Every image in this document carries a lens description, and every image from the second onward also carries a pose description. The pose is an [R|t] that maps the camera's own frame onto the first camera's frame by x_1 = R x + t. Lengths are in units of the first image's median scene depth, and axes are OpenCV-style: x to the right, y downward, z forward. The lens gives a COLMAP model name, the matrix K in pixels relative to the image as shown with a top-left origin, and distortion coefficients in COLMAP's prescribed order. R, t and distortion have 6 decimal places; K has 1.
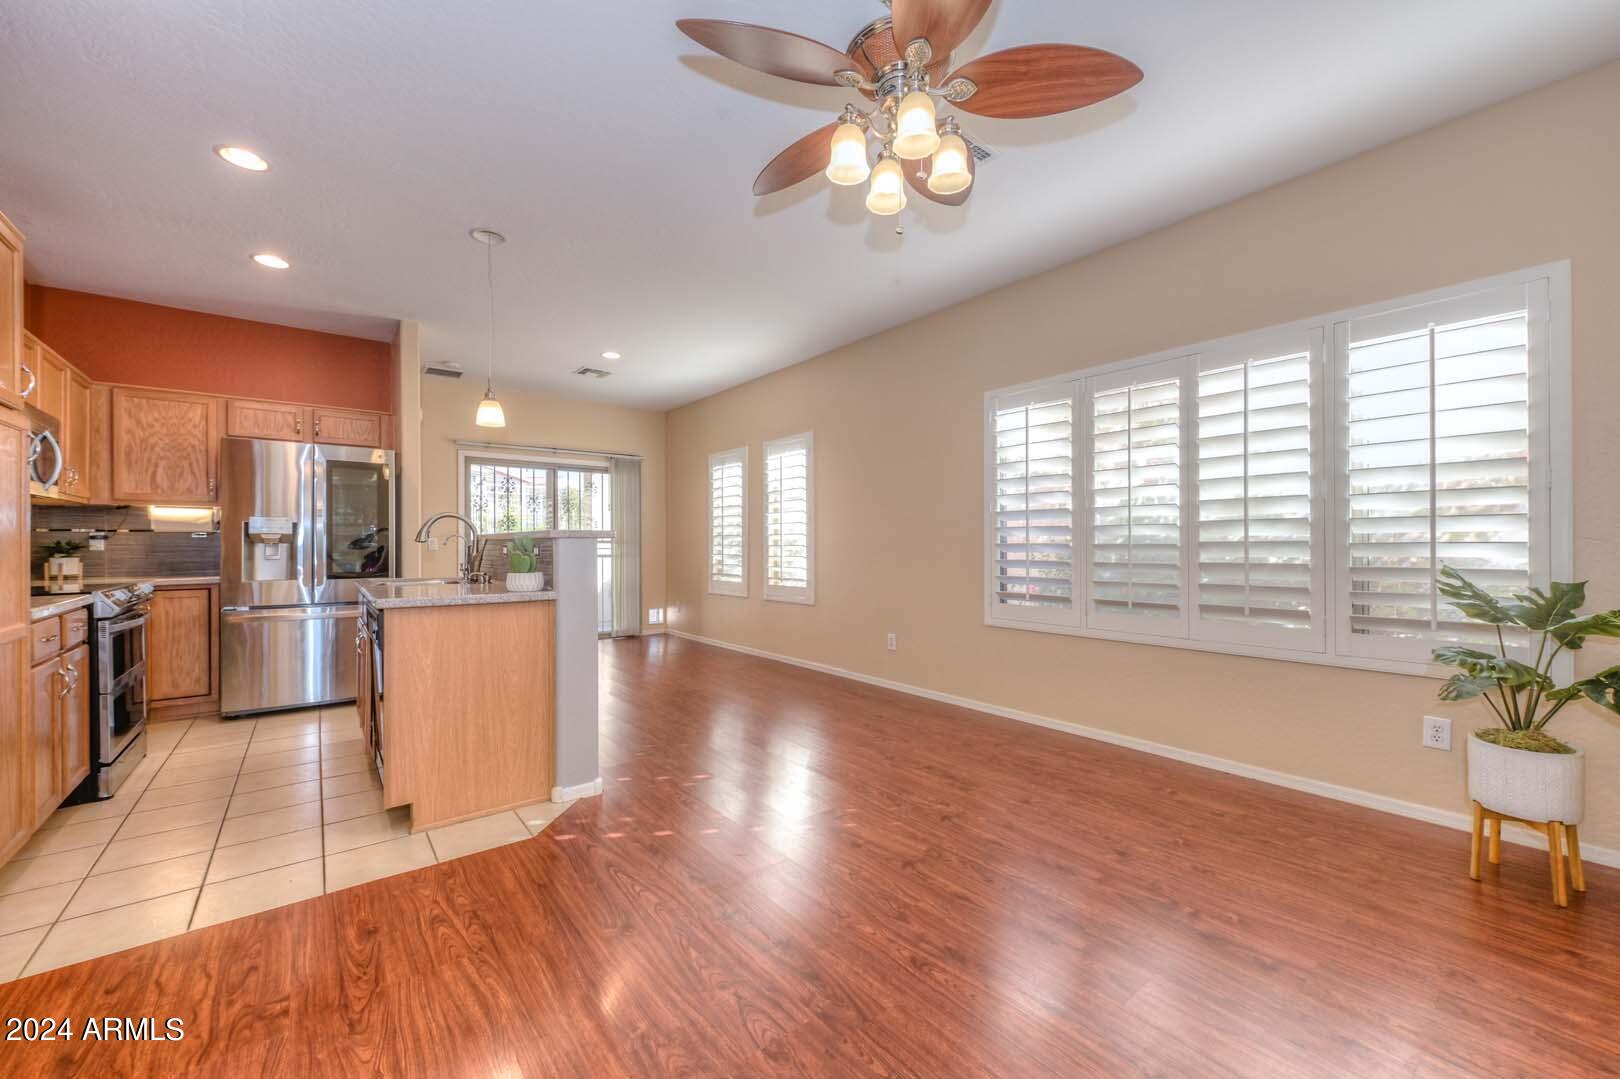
lens RADIAL K [[631.3, 0, 813.5], [0, 631.3, 543.4], [0, 0, 1]] dist [0.003678, -0.001889]
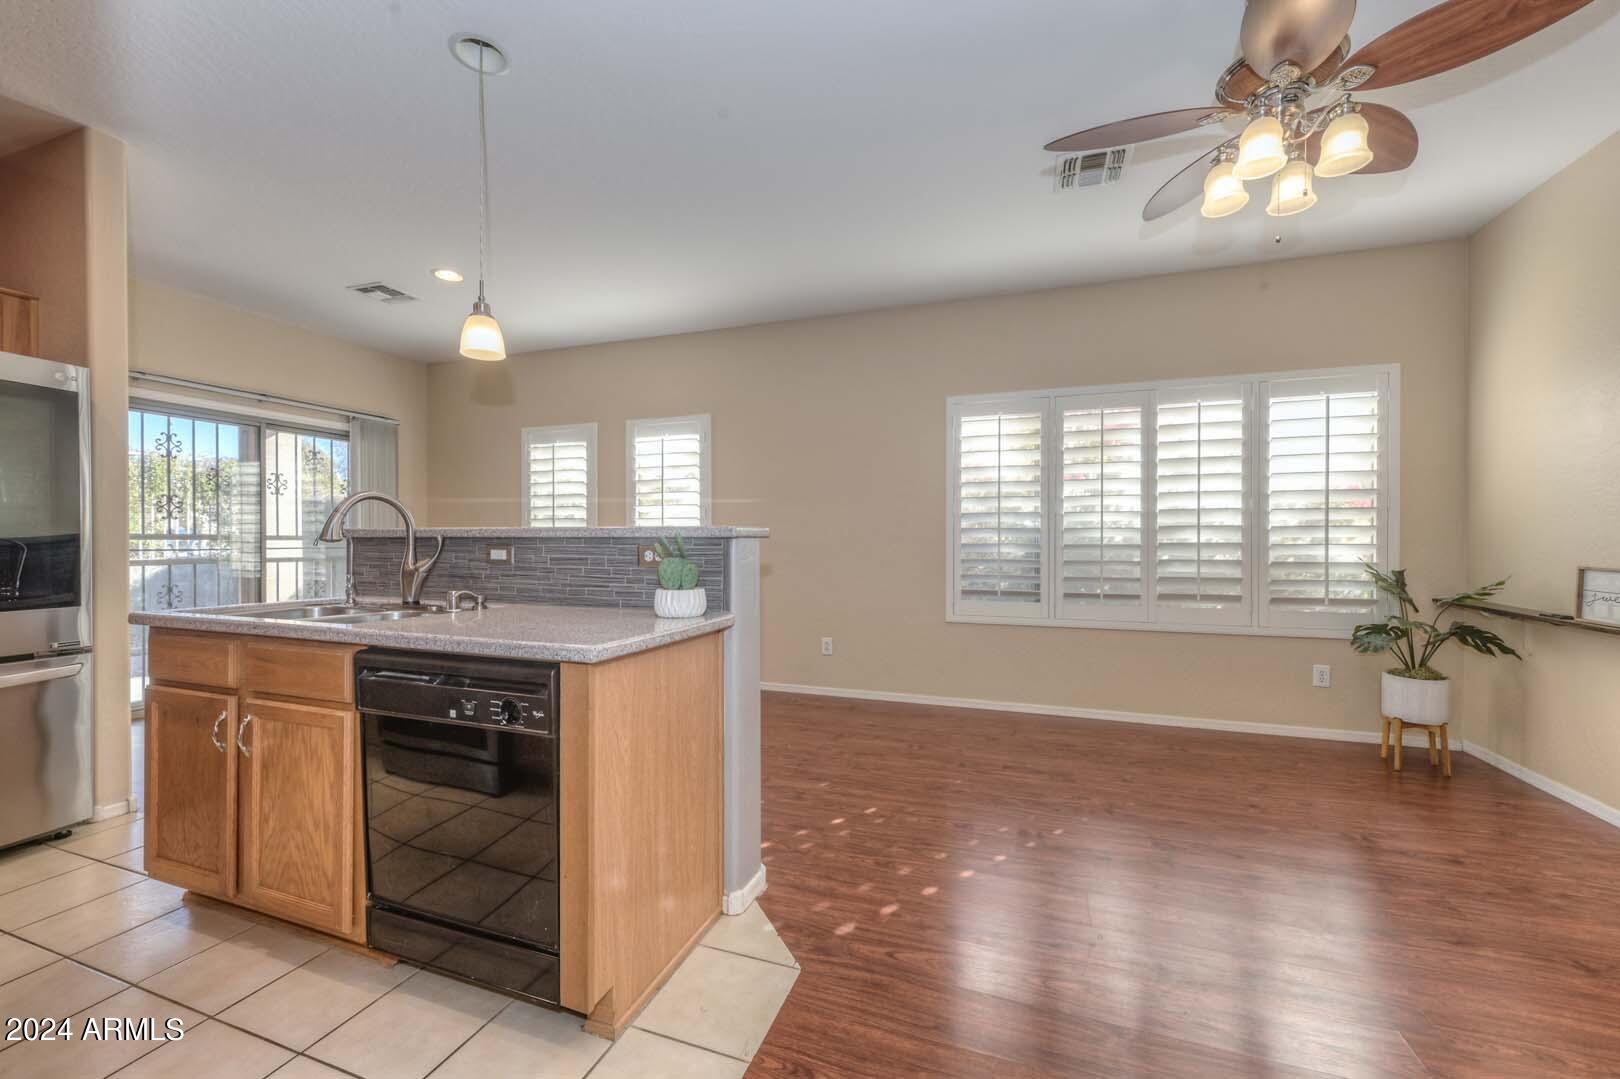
lens RADIAL K [[631.3, 0, 814.8], [0, 631.3, 543.9], [0, 0, 1]] dist [0.003678, -0.001889]
pose [[0.847394, 0.000394, 0.530964, -0.511353], [-0.004000, 0.999976, 0.005642, -0.004315], [-0.530949, -0.006904, 0.847376, 0.261283]]
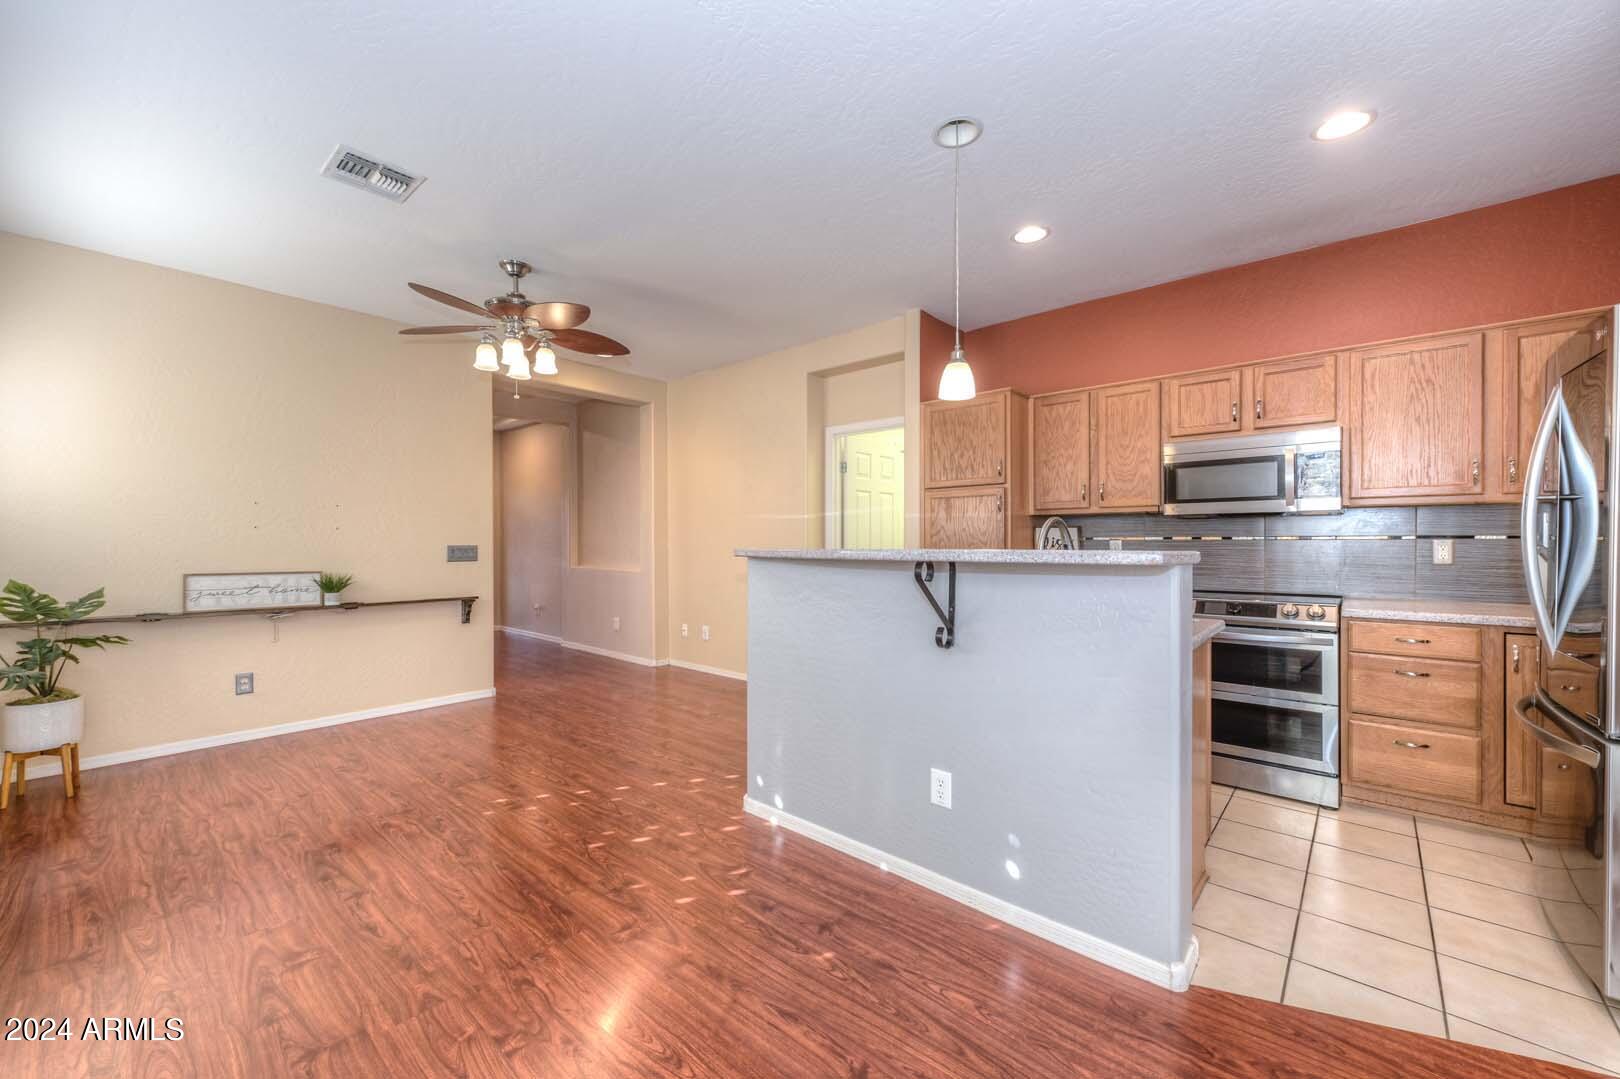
lens RADIAL K [[631.3, 0, 810.1], [0, 631.3, 542.9], [0, 0, 1]] dist [0.003678, -0.001889]
pose [[-0.984824, 0.006141, -0.173448, -0.203167], [0.005527, 0.999977, 0.004021, -0.024808], [0.173469, 0.003002, -0.984835, 1.511400]]
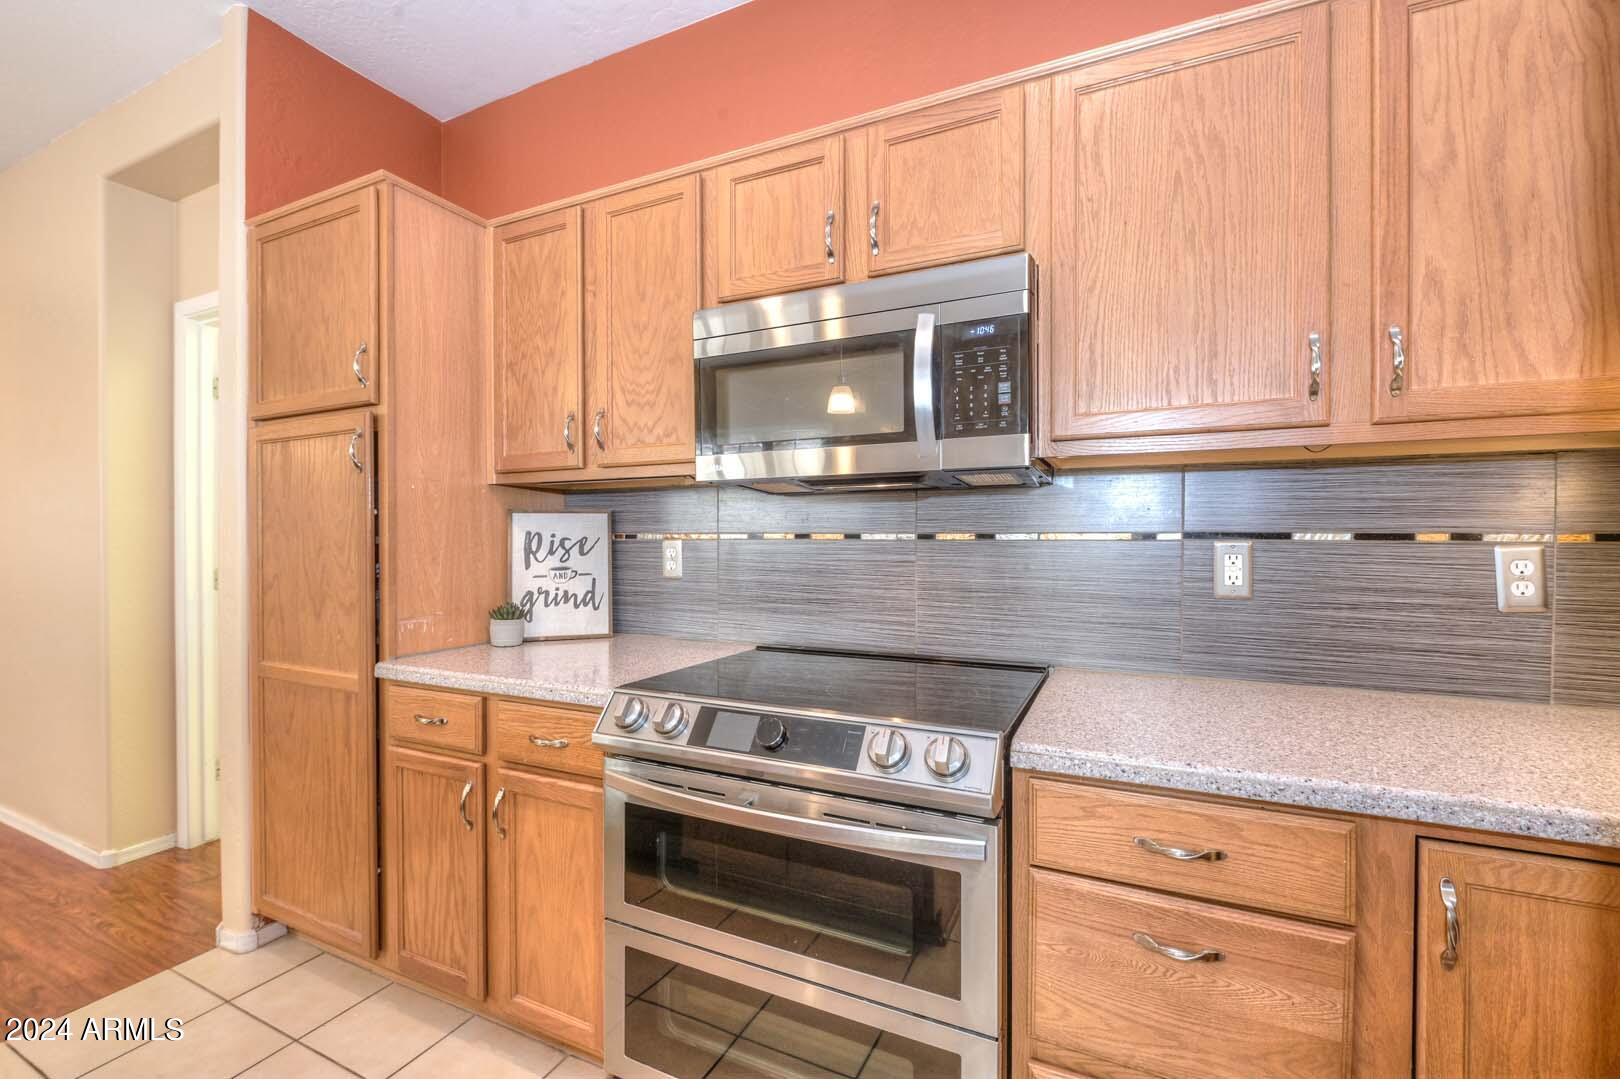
lens RADIAL K [[683.0, 0, 809.8], [0, 683.0, 540.0], [0, 0, 1]] dist [-0.007795, -0.000516]
pose [[-0.899249, 0.005479, -0.437402, -0.756511], [0.003082, 0.999976, 0.006189, -0.025177], [0.437426, 0.004217, -0.899245, 1.097034]]
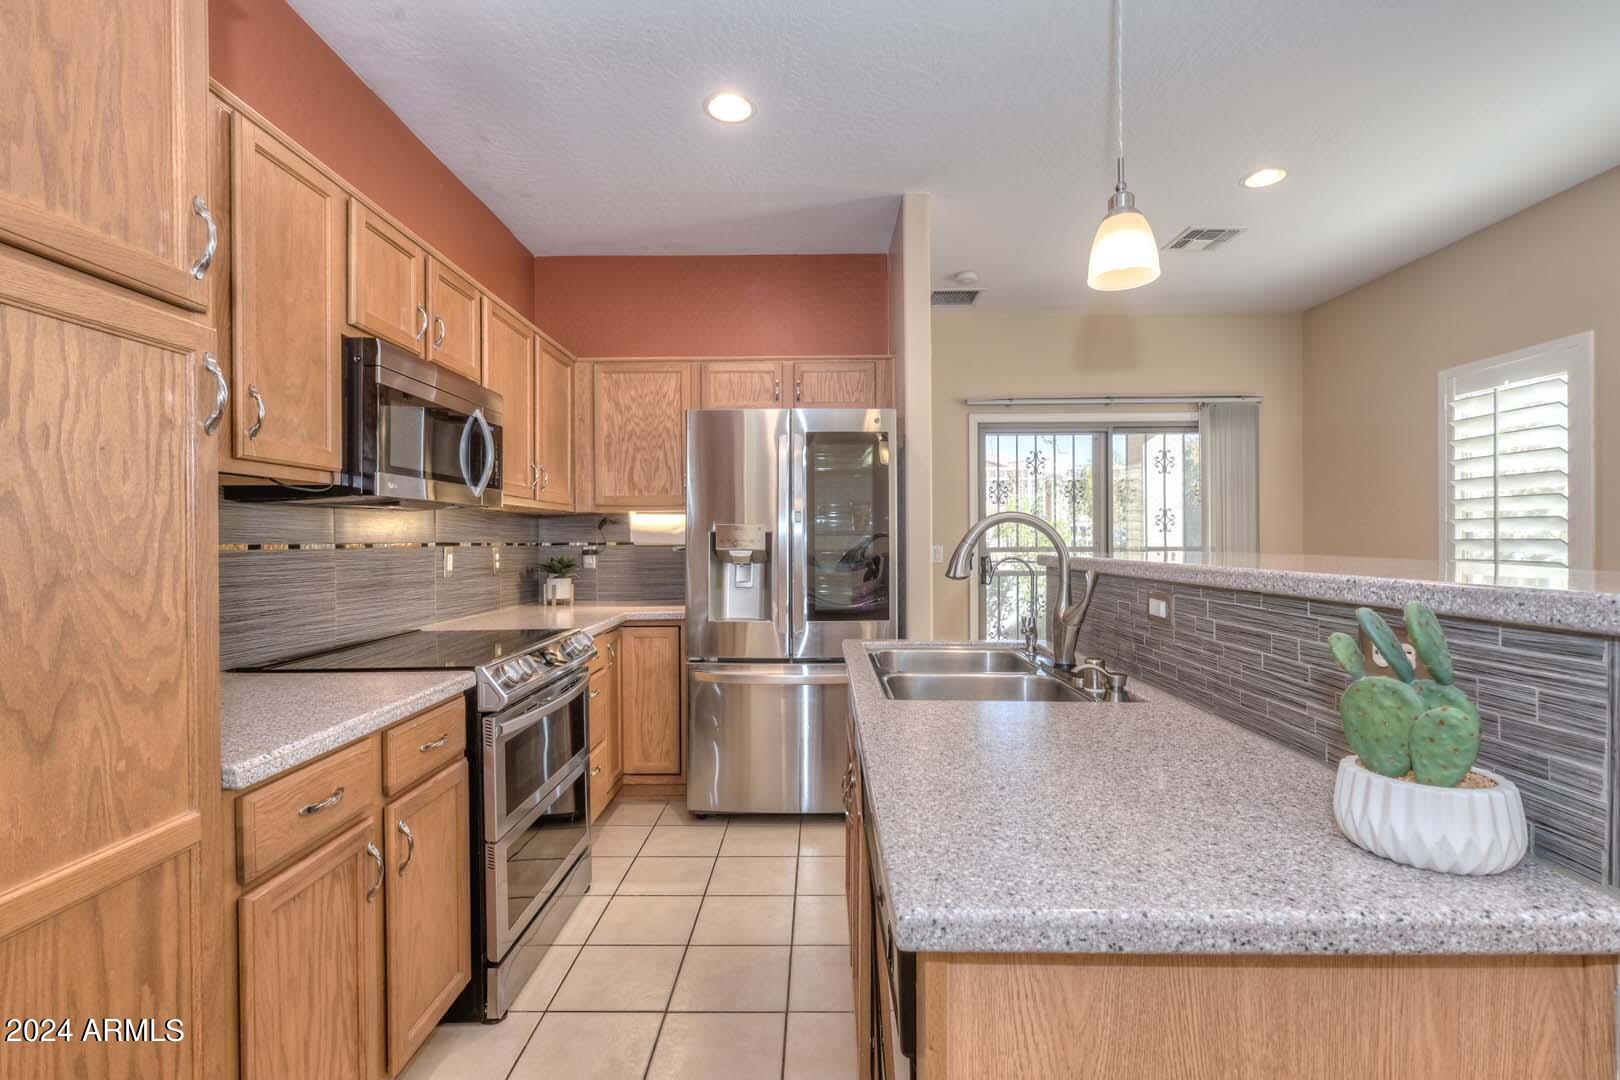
lens RADIAL K [[740.5, 0, 809.4], [0, 740.5, 543.6], [0, 0, 1]] dist [0.003171, -0.000516]
pose [[0.776181, 0.000802, -0.630510, -0.339152], [0.004981, 0.999960, 0.007405, -0.029258], [0.630491, -0.008888, 0.776146, 0.480050]]
